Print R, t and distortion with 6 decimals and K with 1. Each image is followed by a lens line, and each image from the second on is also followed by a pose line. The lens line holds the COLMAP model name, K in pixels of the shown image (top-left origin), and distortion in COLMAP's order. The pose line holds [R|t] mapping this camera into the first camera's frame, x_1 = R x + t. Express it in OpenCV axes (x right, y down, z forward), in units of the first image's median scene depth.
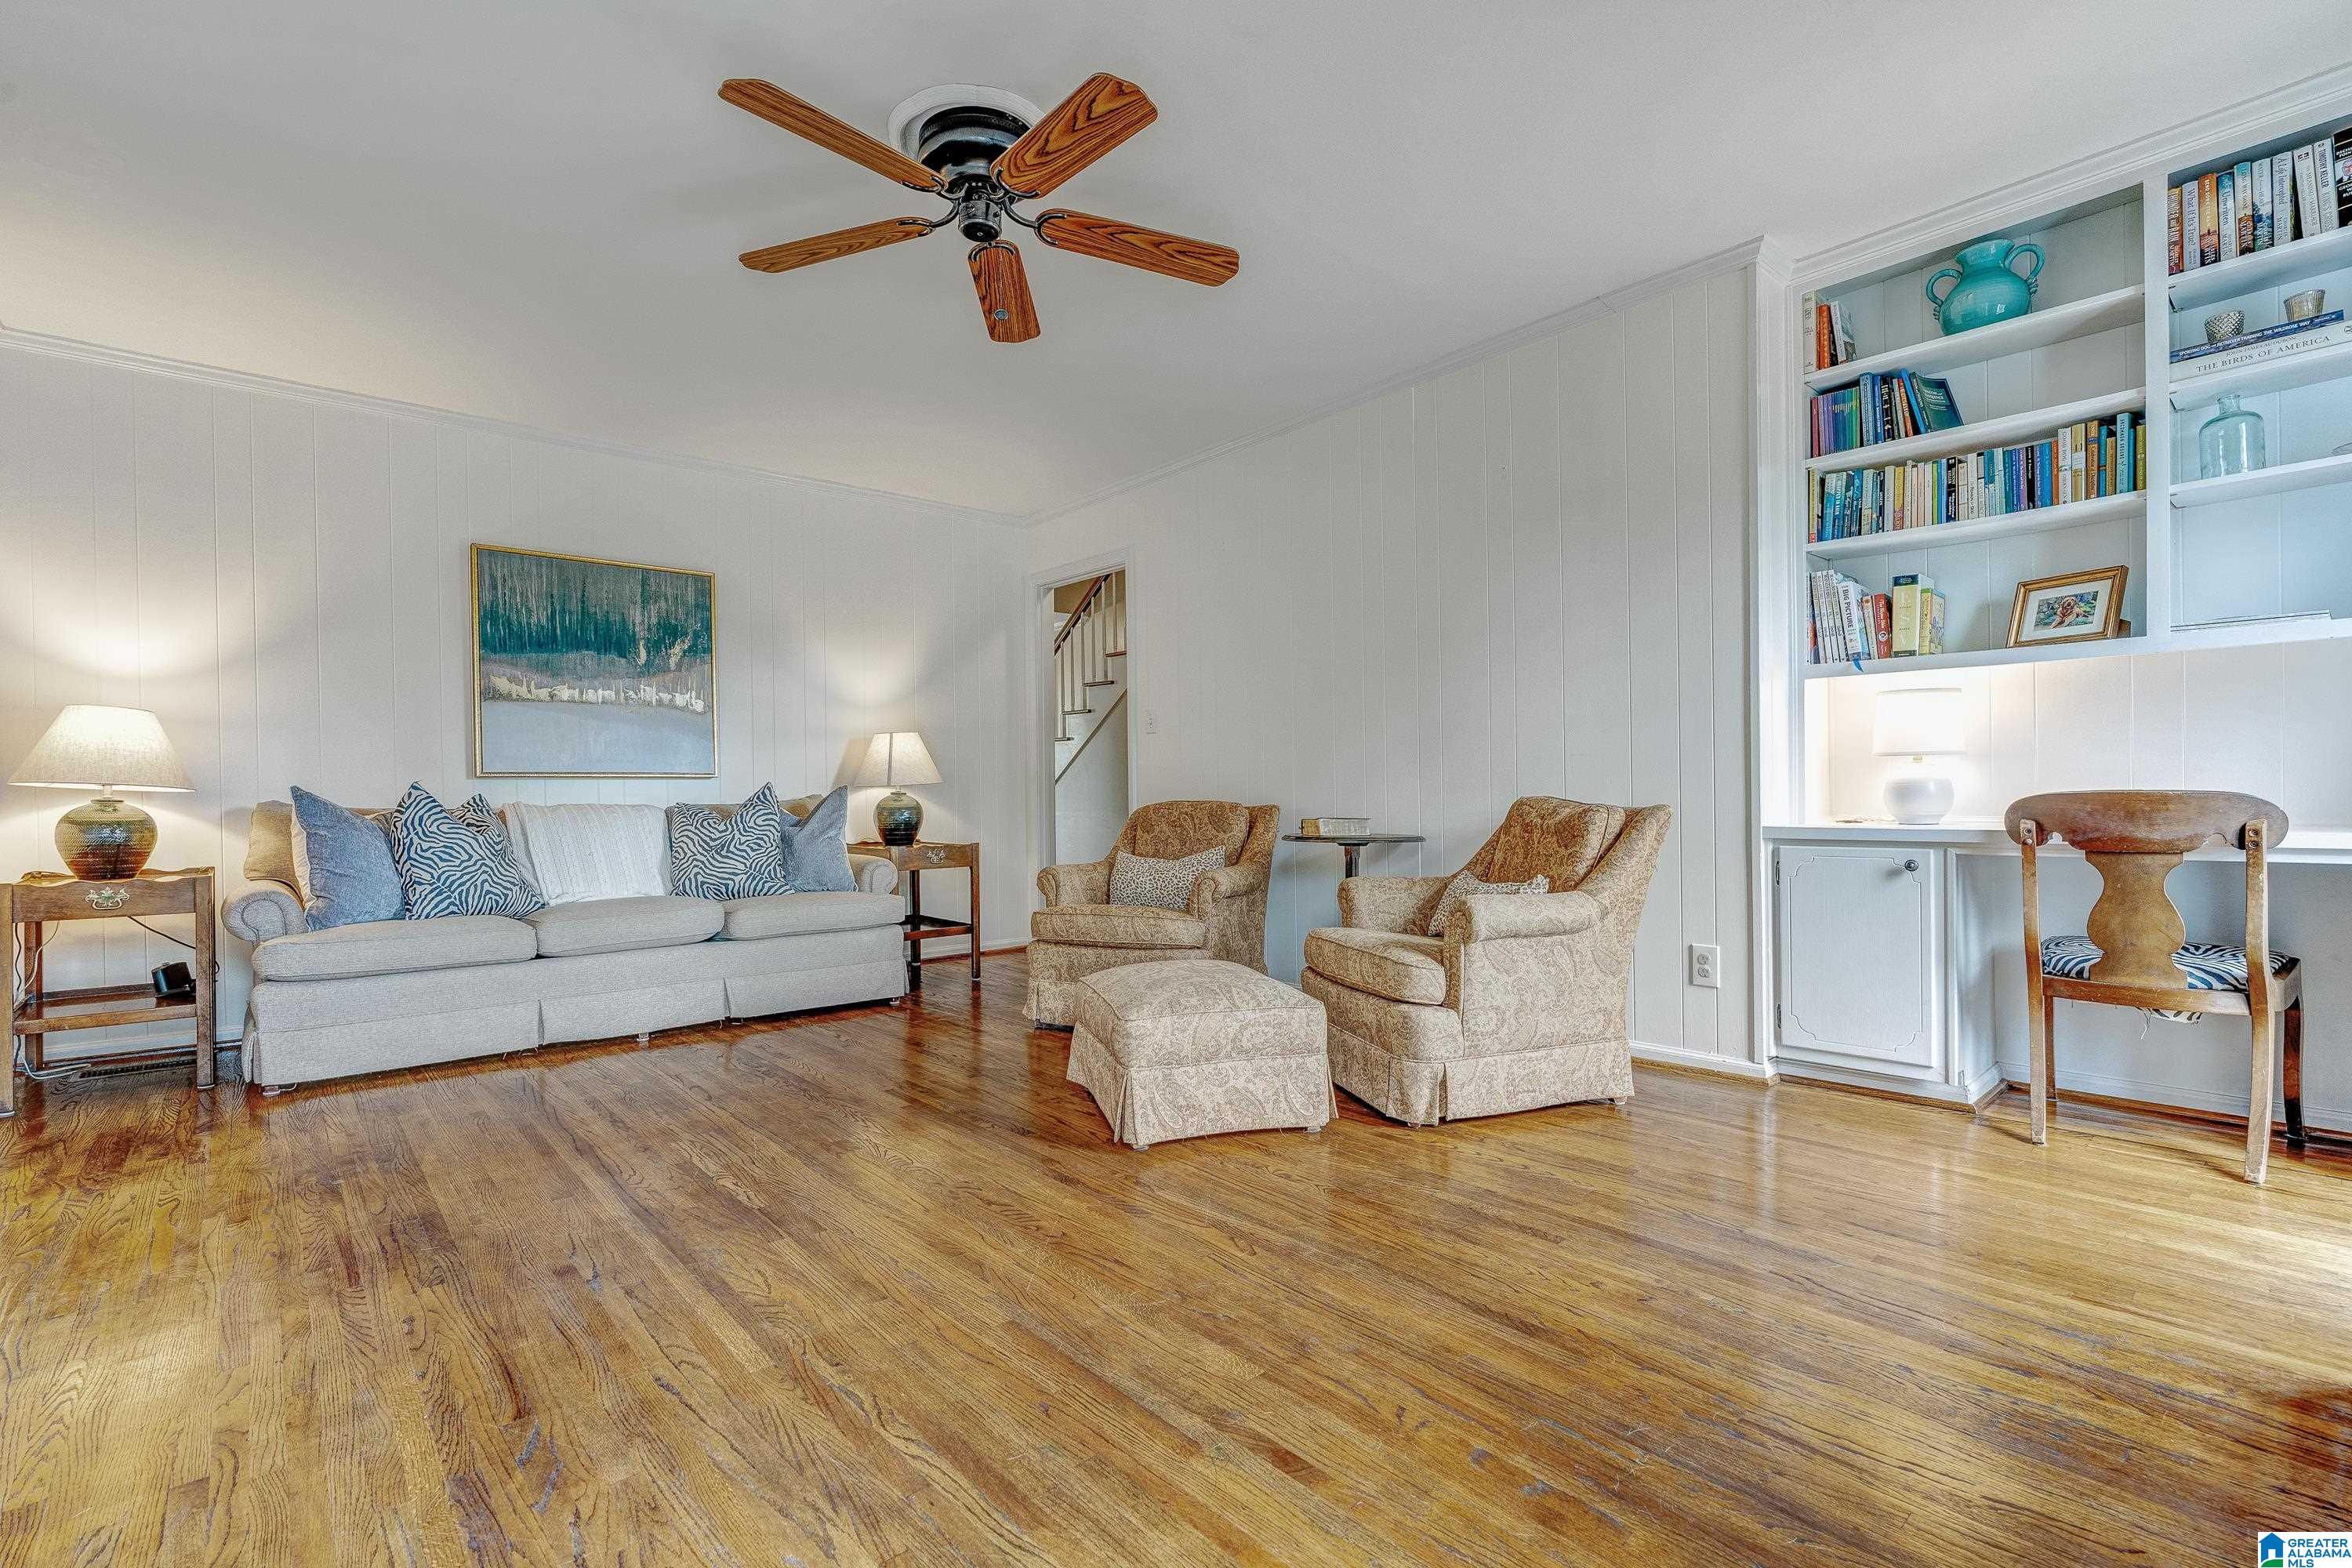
lens RADIAL K [[1073.1, 0, 1176.0], [0, 1073.1, 784.0], [0, 0, 1]] dist [-0.002547, -0.000194]
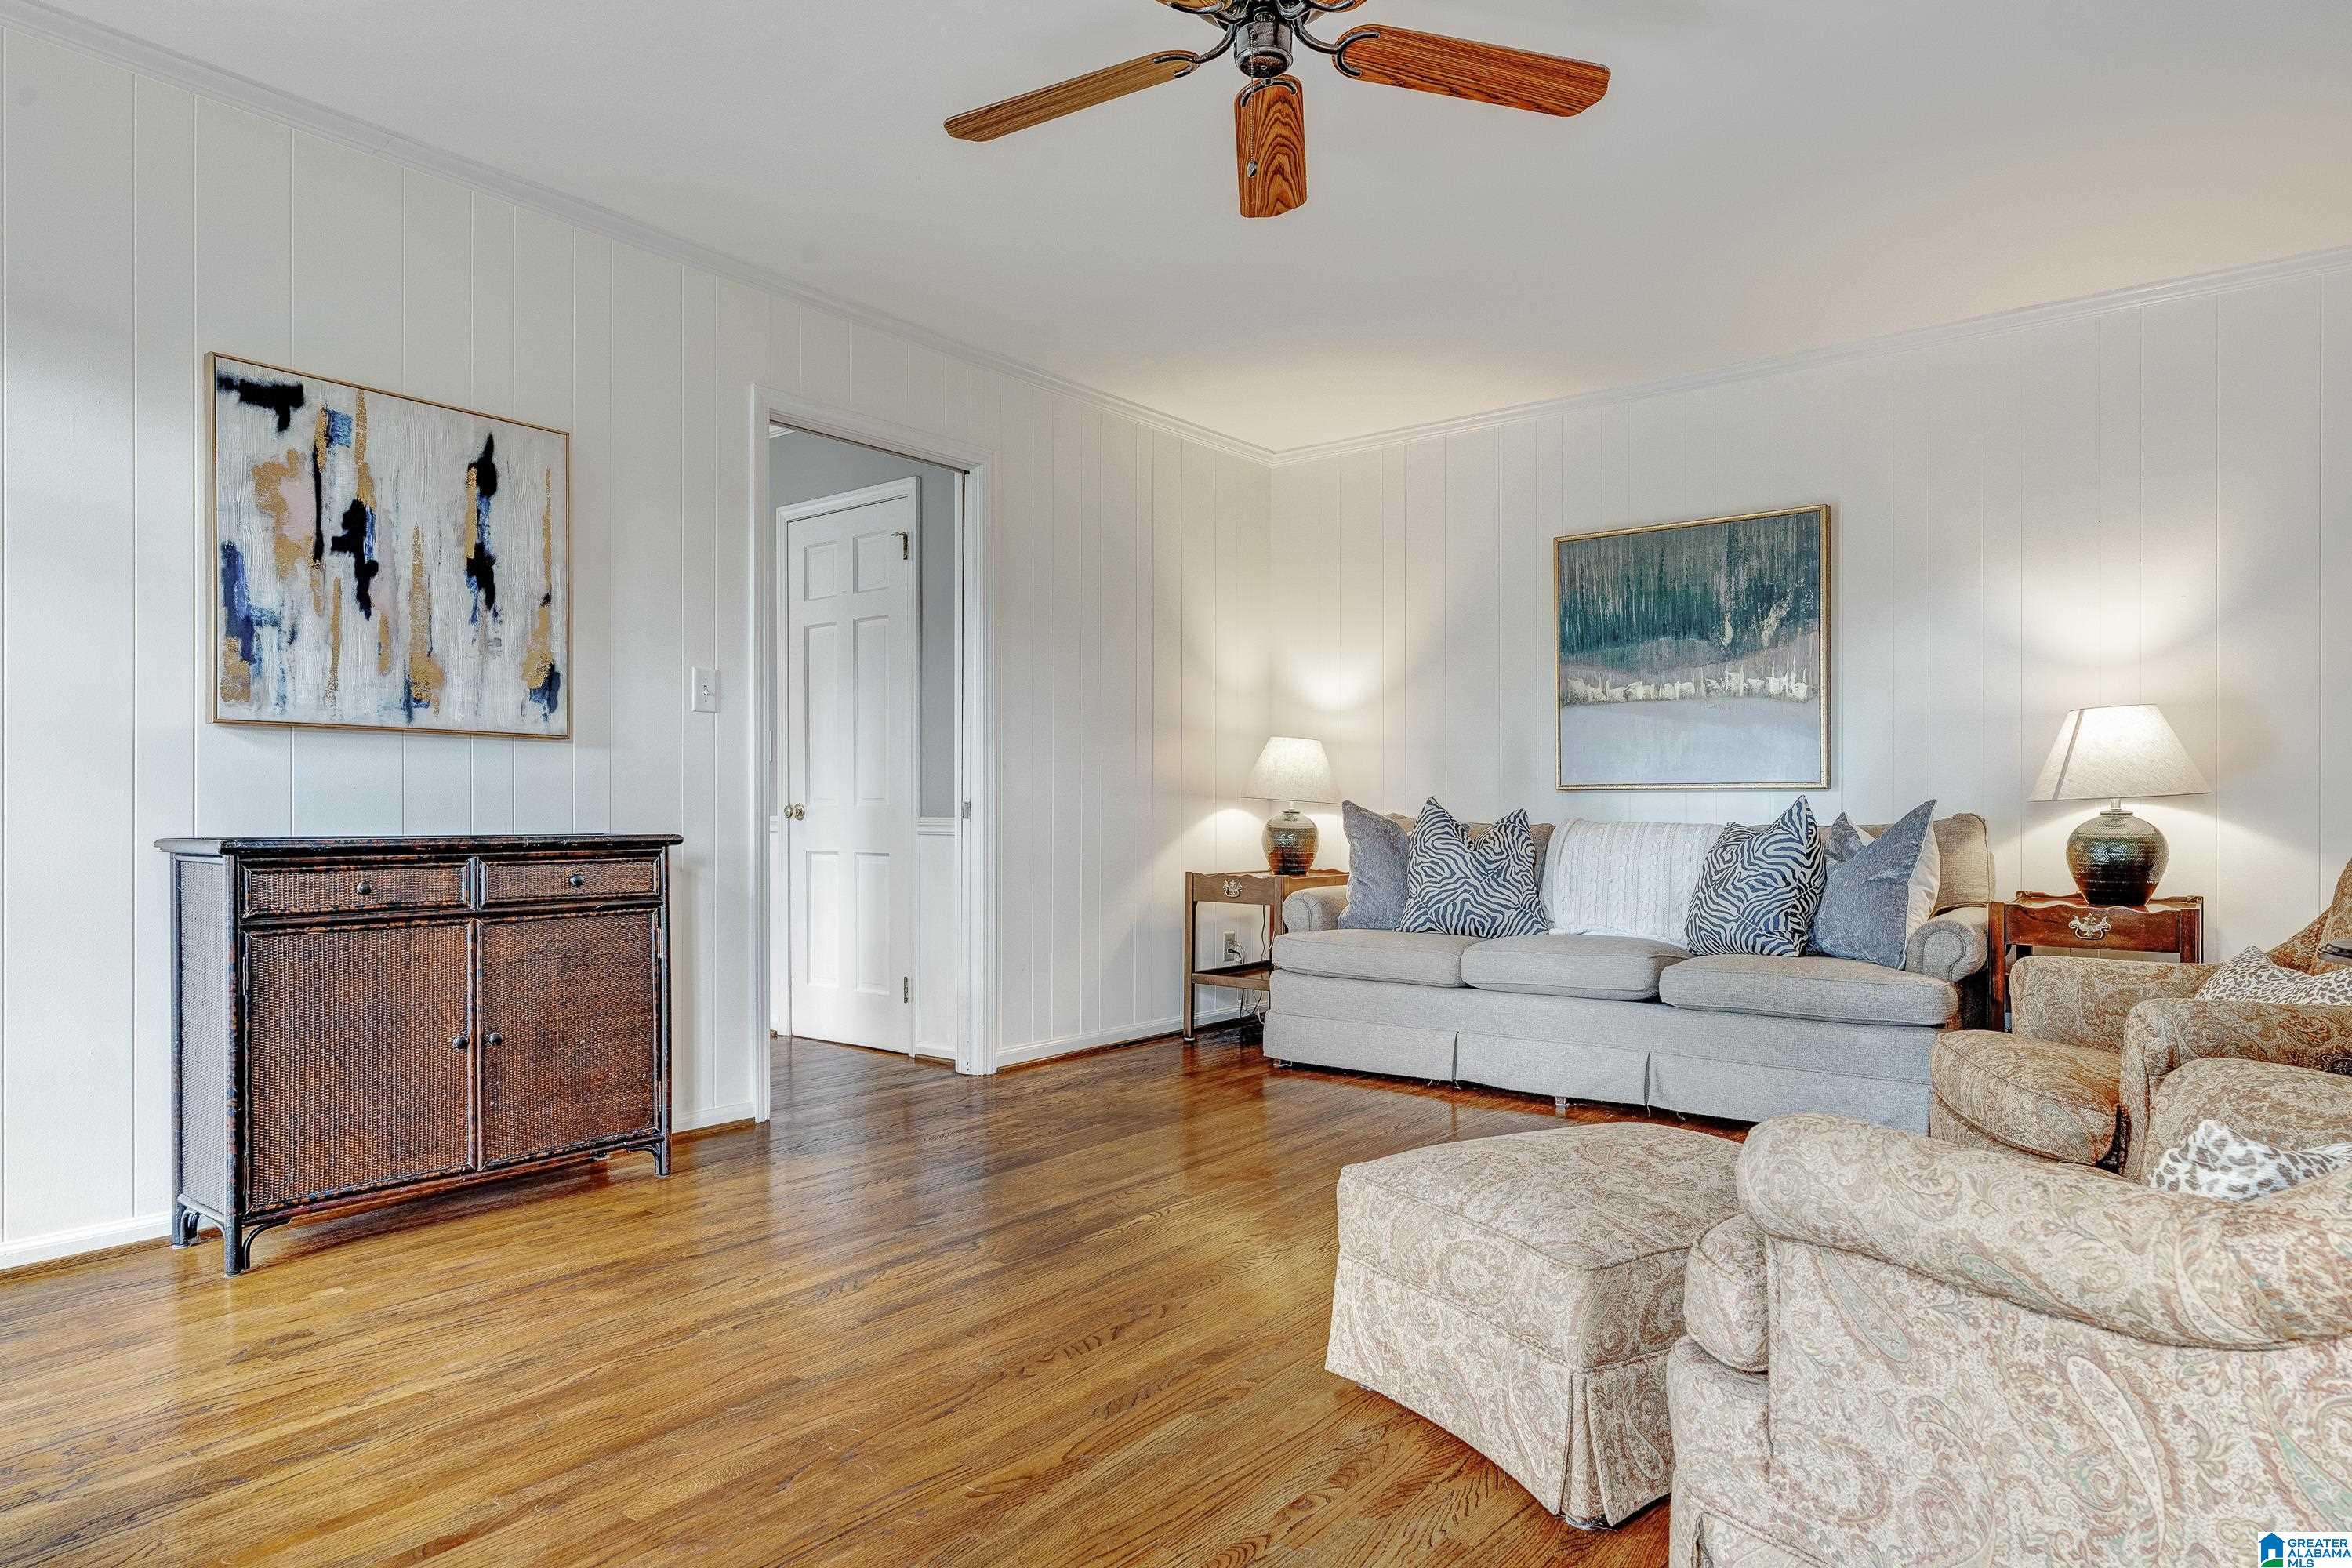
lens RADIAL K [[1382.5, 0, 1176.0], [0, 1382.5, 784.0], [0, 0, 1]] dist [0.007070, 0.001237]
pose [[0.186681, -0.008803, -0.982381, 0.453345], [0.003759, 0.999959, -0.008246, -0.003309], [0.982413, -0.002153, 0.186706, 0.452096]]
